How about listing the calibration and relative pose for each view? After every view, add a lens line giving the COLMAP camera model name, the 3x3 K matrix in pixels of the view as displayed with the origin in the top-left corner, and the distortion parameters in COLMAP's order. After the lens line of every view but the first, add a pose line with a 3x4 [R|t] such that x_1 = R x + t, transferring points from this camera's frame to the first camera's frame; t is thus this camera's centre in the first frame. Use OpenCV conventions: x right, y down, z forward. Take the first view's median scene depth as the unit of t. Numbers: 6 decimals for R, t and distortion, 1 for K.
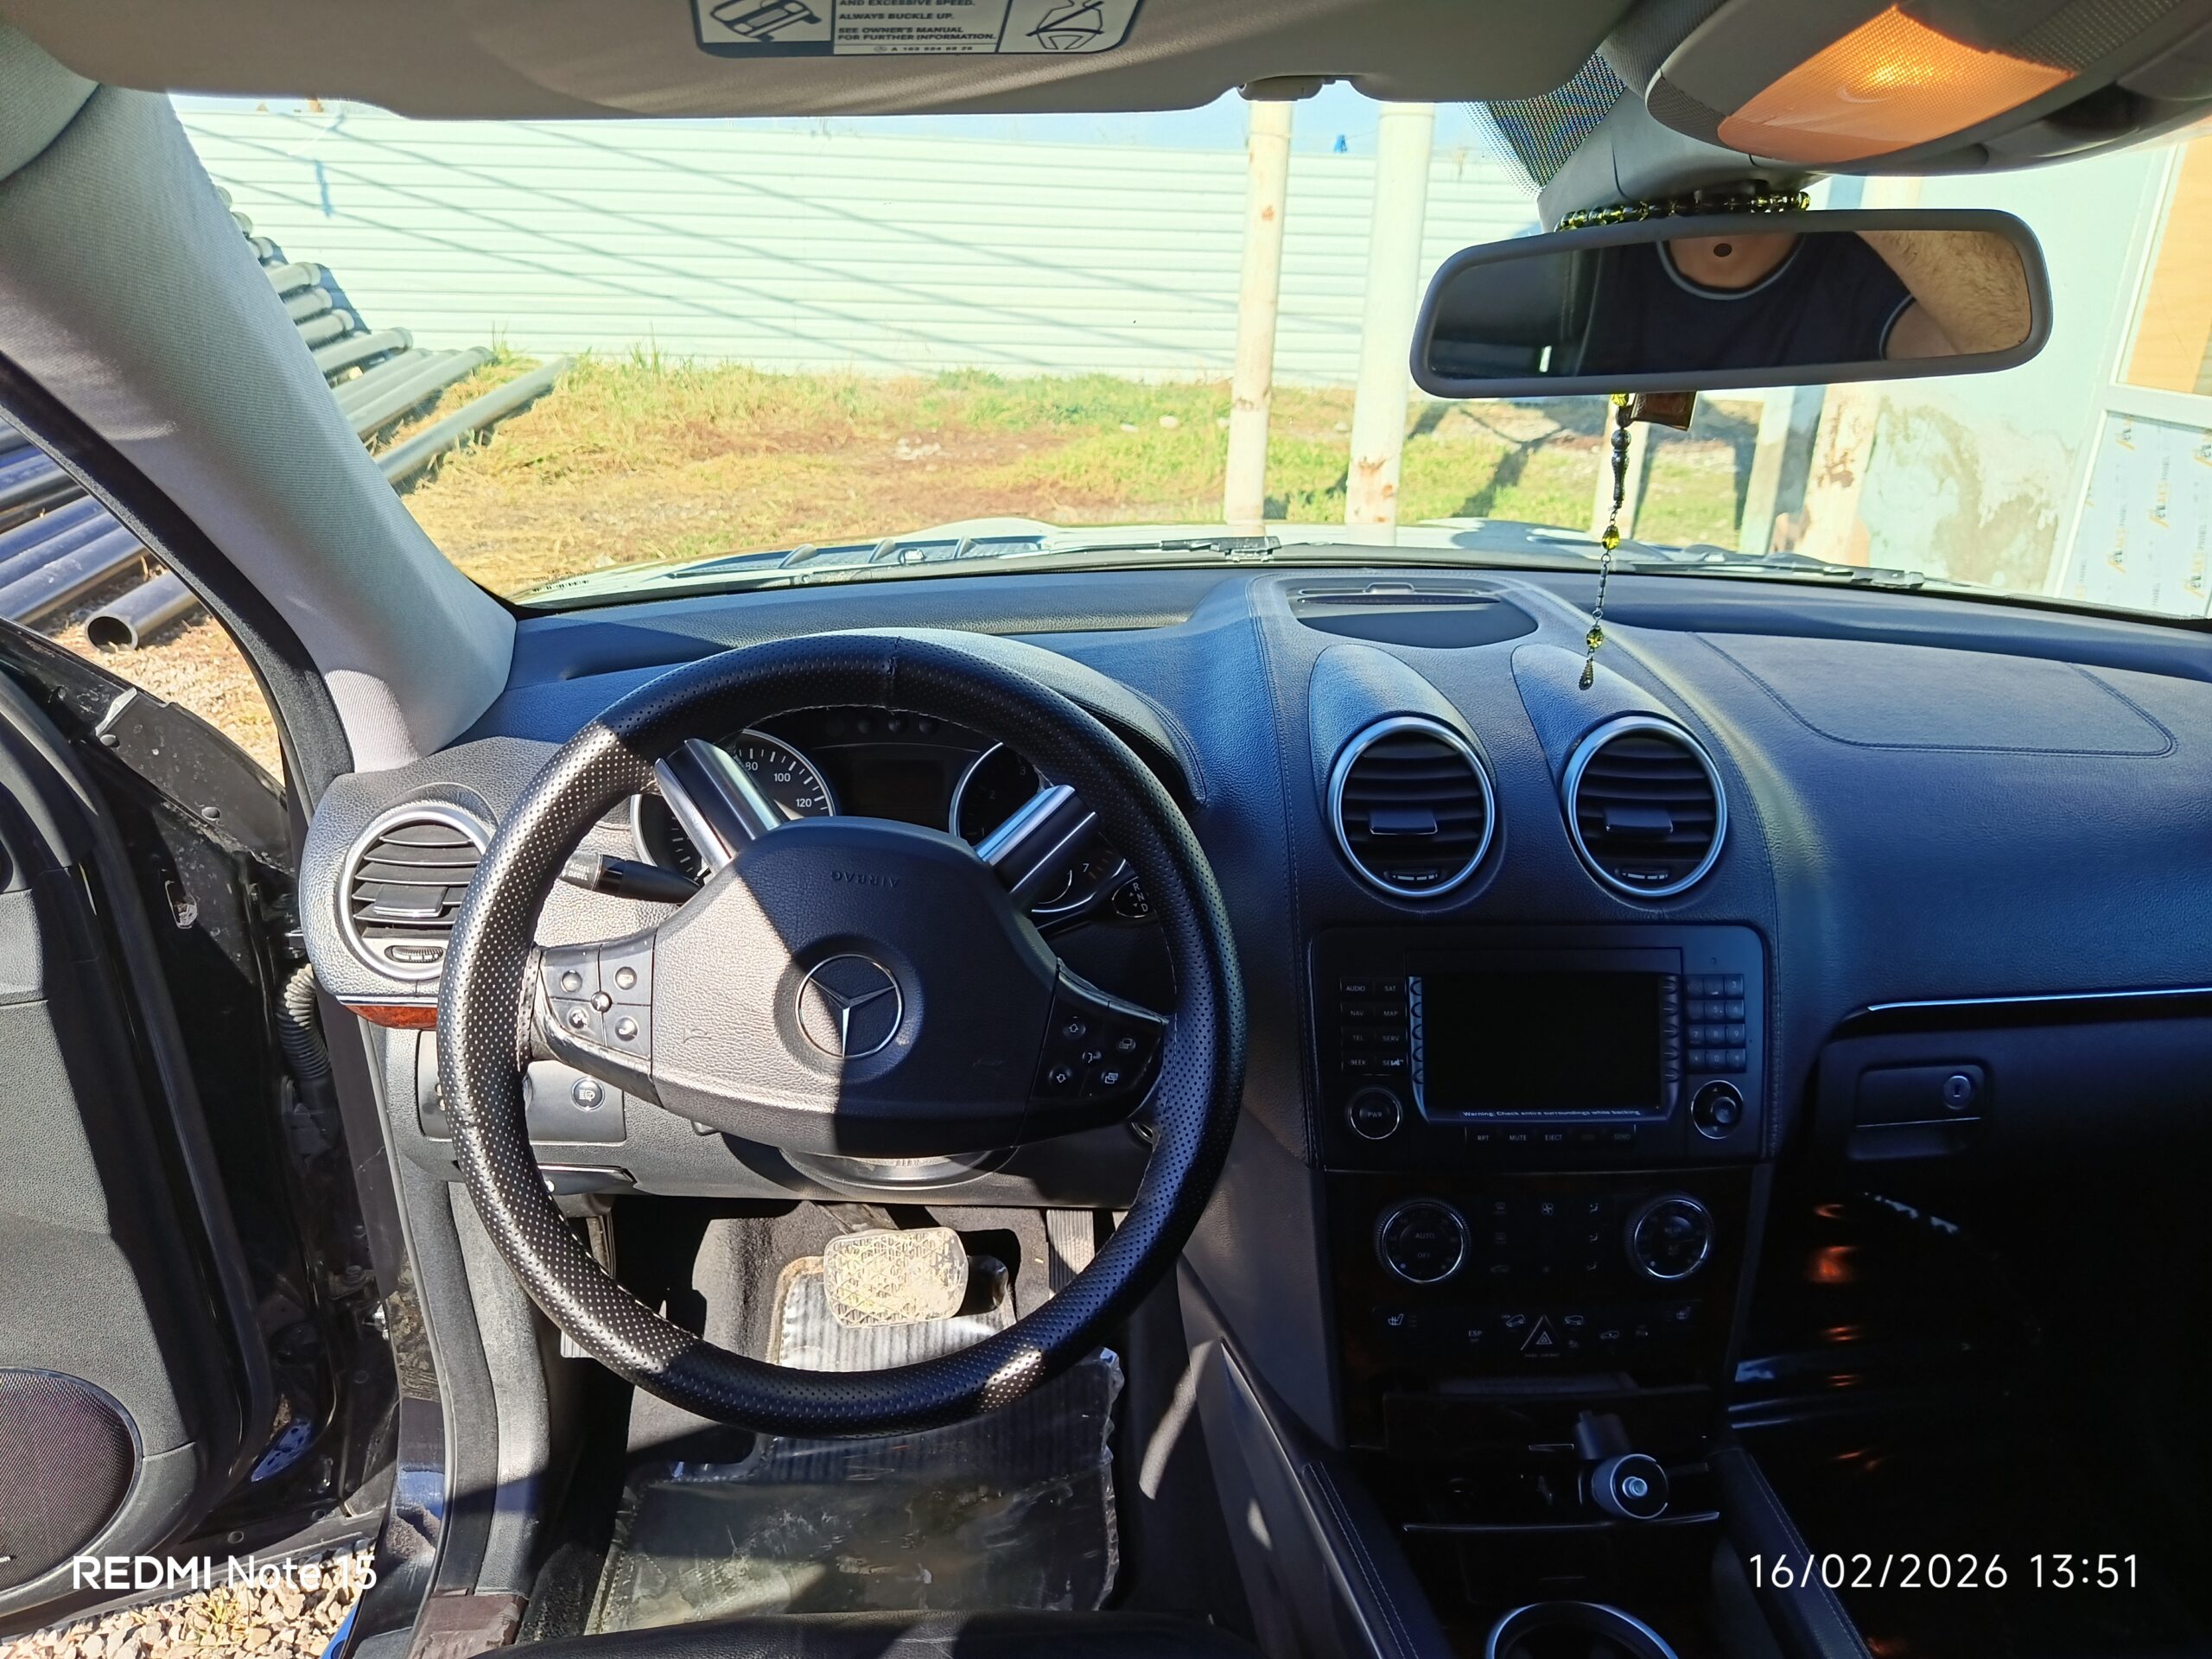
lens RADIAL K [[1598.9, 0, 1106.0], [0, 1598.9, 829.5], [0, 0, 1]] dist [0.090950, -0.003034]
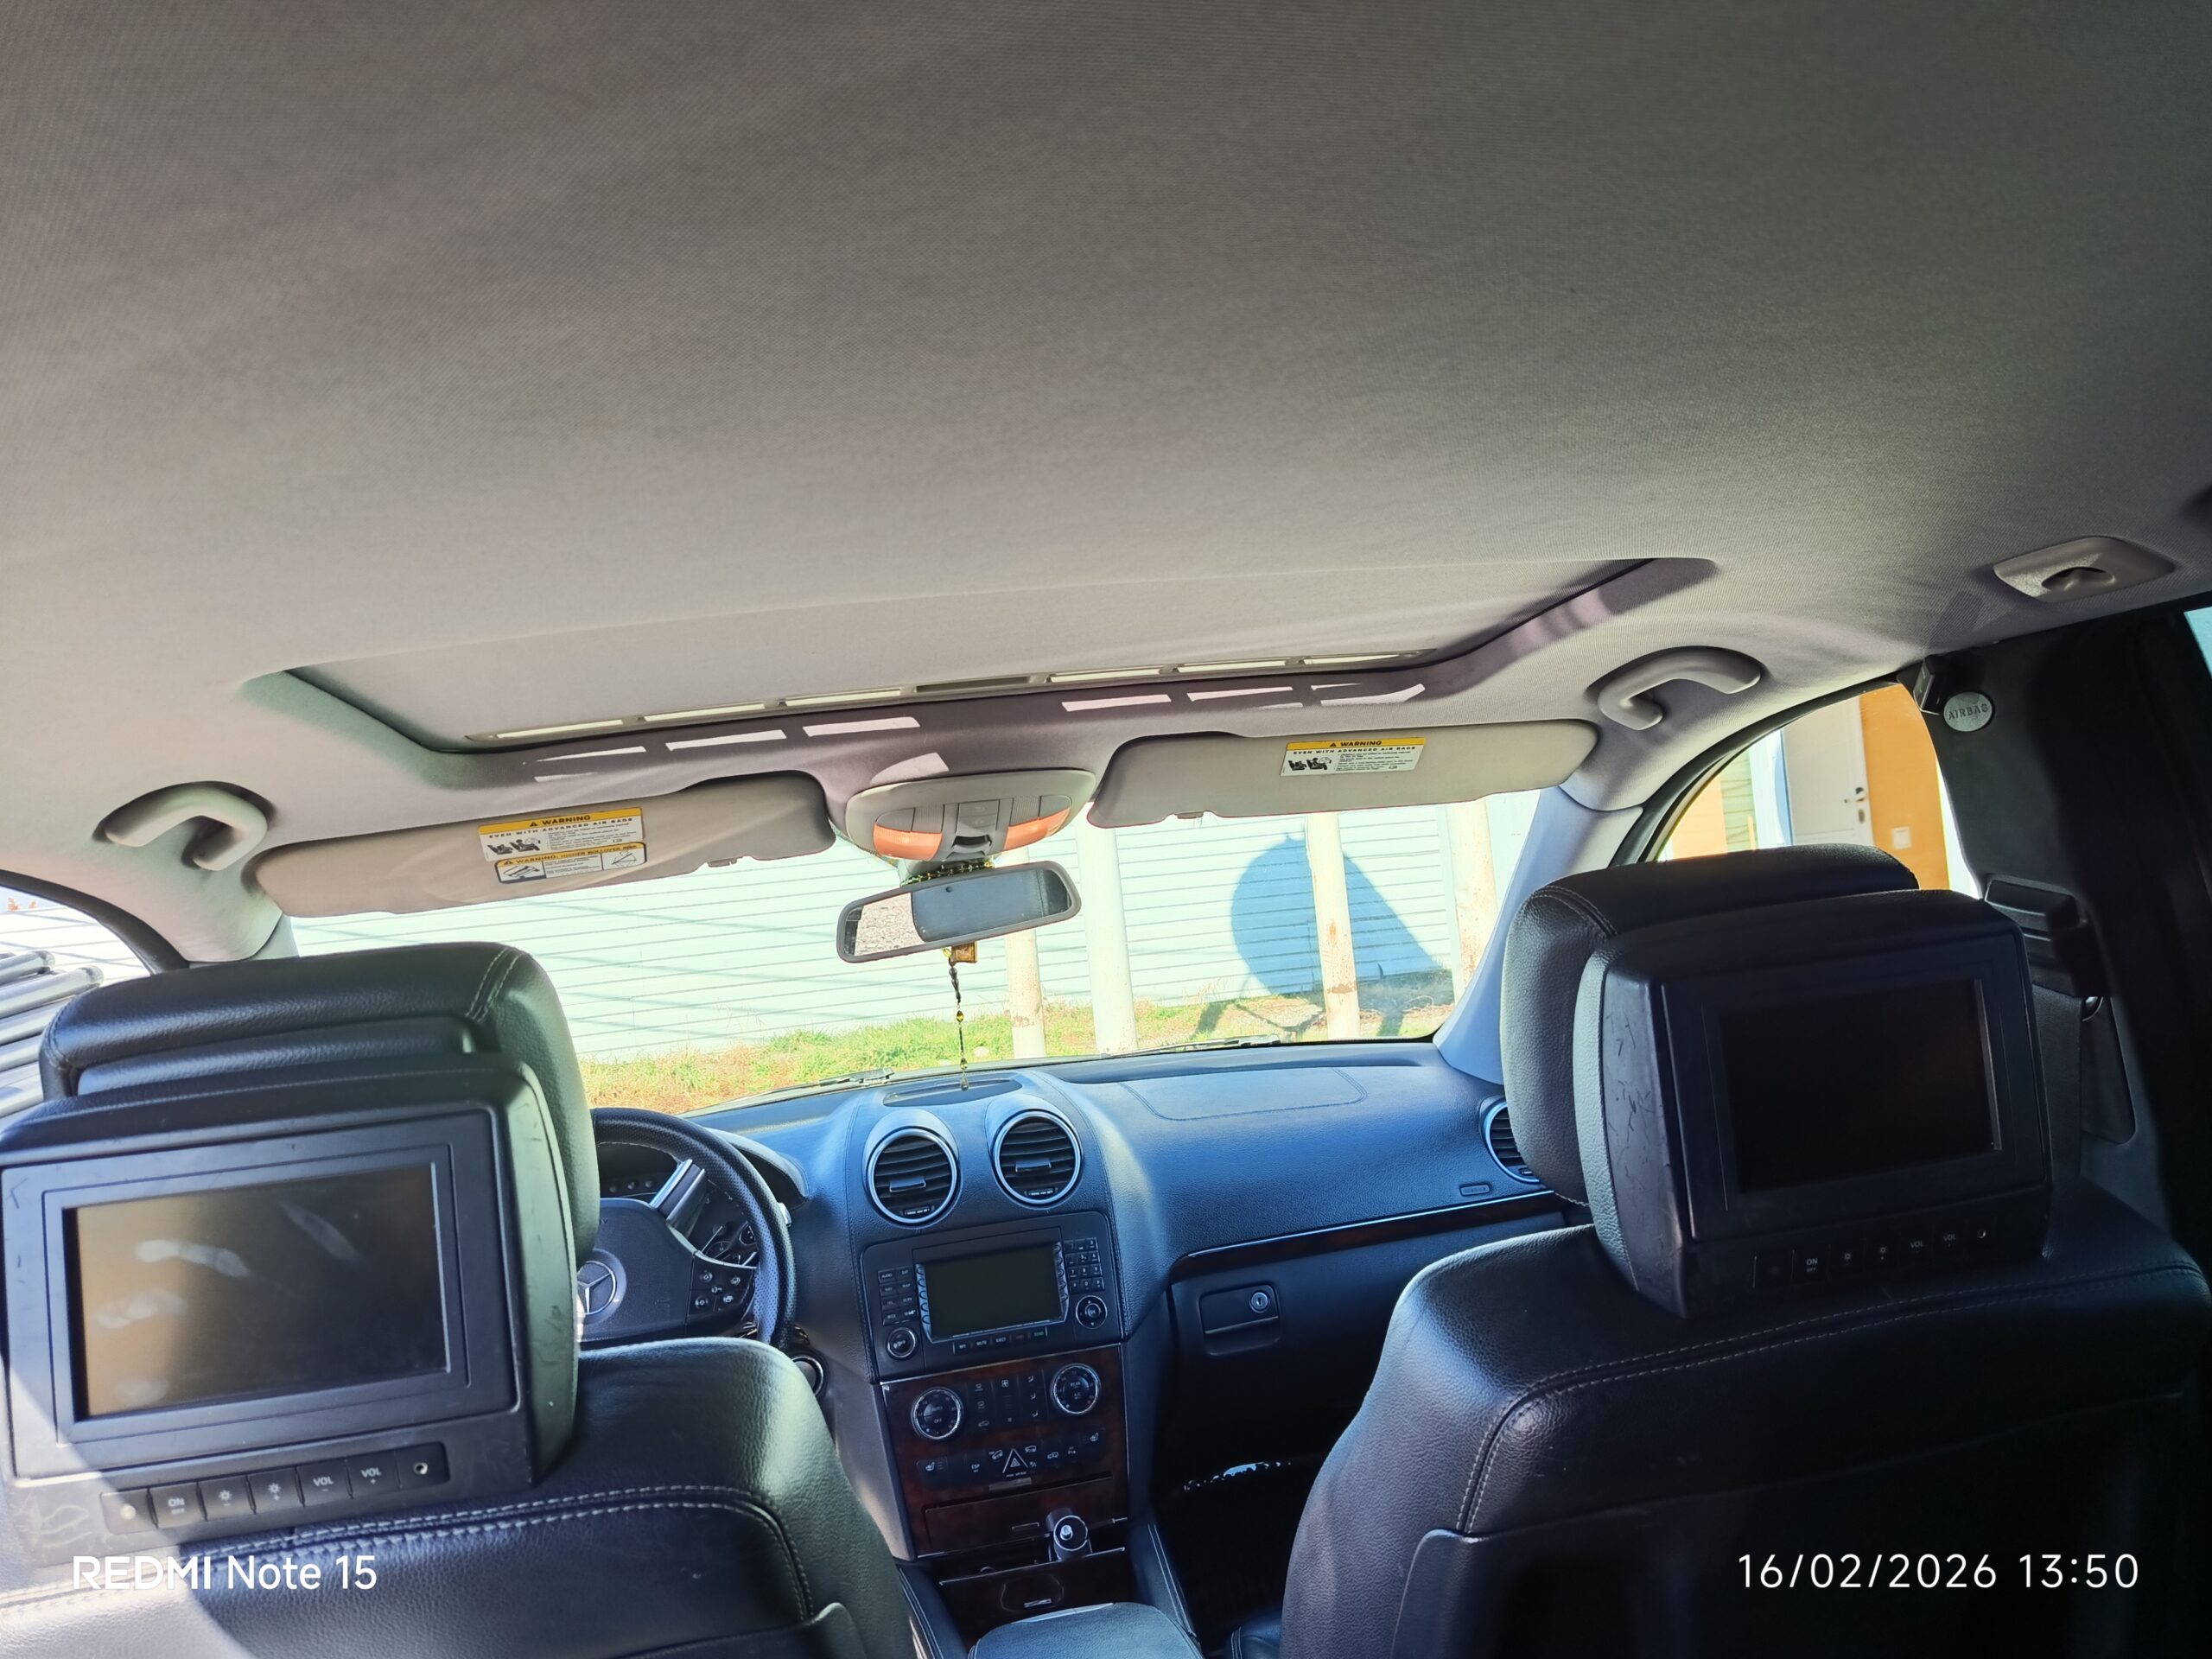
lens RADIAL K [[1598.9, 0, 1106.0], [0, 1598.9, 829.5], [0, 0, 1]] dist [0.090950, -0.003034]
pose [[0.985241, -0.133725, 0.106858, 0.034354], [0.164321, 0.913753, -0.371556, 0.045131], [-0.047955, 0.383631, 0.922241, -0.115108]]
